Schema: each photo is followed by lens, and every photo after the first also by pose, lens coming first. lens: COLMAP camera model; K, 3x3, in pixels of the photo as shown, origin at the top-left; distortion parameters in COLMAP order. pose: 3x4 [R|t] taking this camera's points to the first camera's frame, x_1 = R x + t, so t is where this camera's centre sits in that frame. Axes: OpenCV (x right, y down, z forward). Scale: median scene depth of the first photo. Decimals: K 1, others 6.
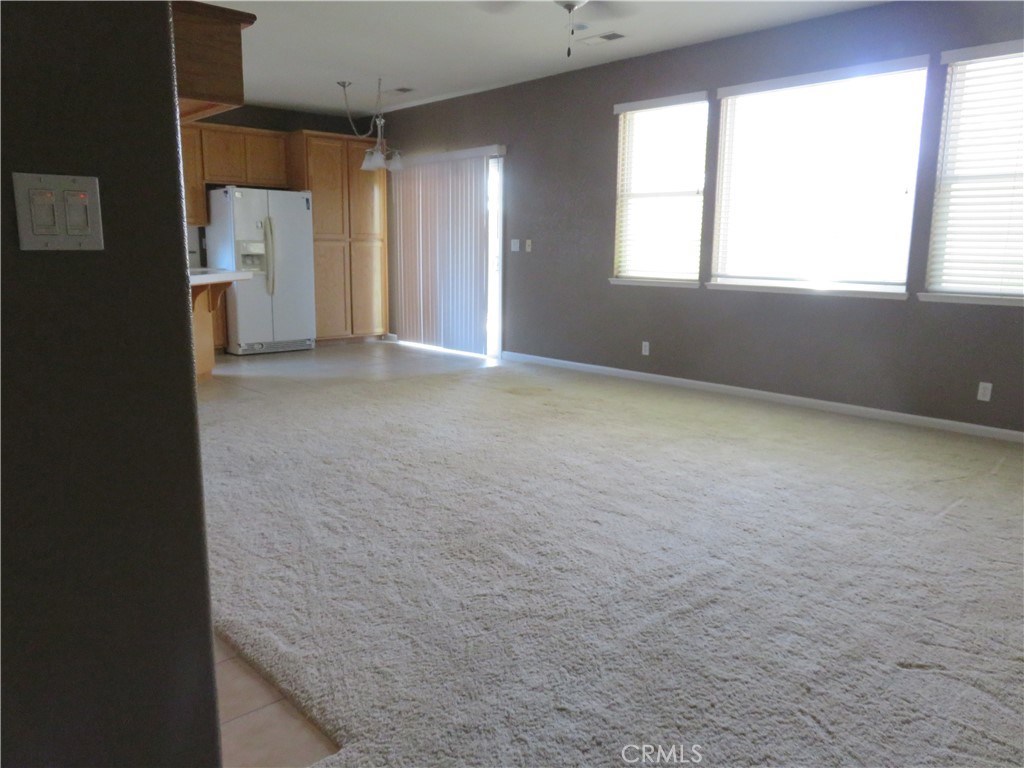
lens RADIAL K [[758.1, 0, 512.0], [0, 758.1, 384.0], [0, 0, 1]] dist [-0.000311, -0.000756]
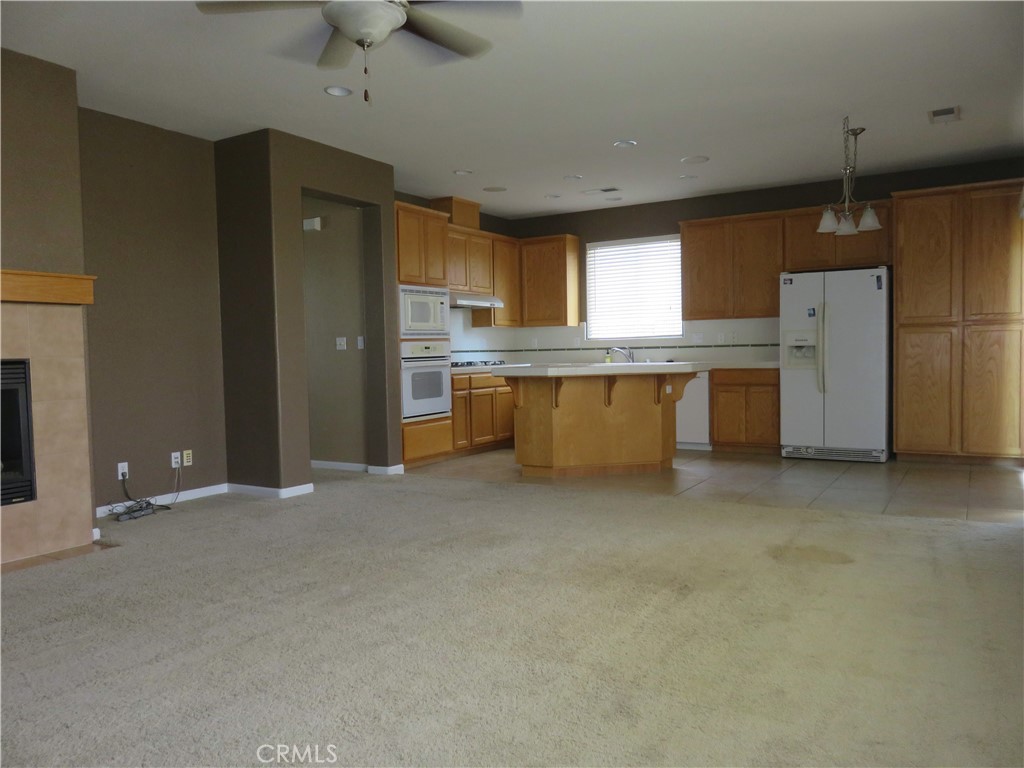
lens RADIAL K [[758.1, 0, 512.0], [0, 758.1, 384.0], [0, 0, 1]] dist [-0.000311, -0.000756]
pose [[0.269109, 0.023683, -0.962818, 0.399392], [-0.141108, 0.989879, -0.015091, -0.062283], [0.952716, 0.139923, 0.269728, 0.418930]]
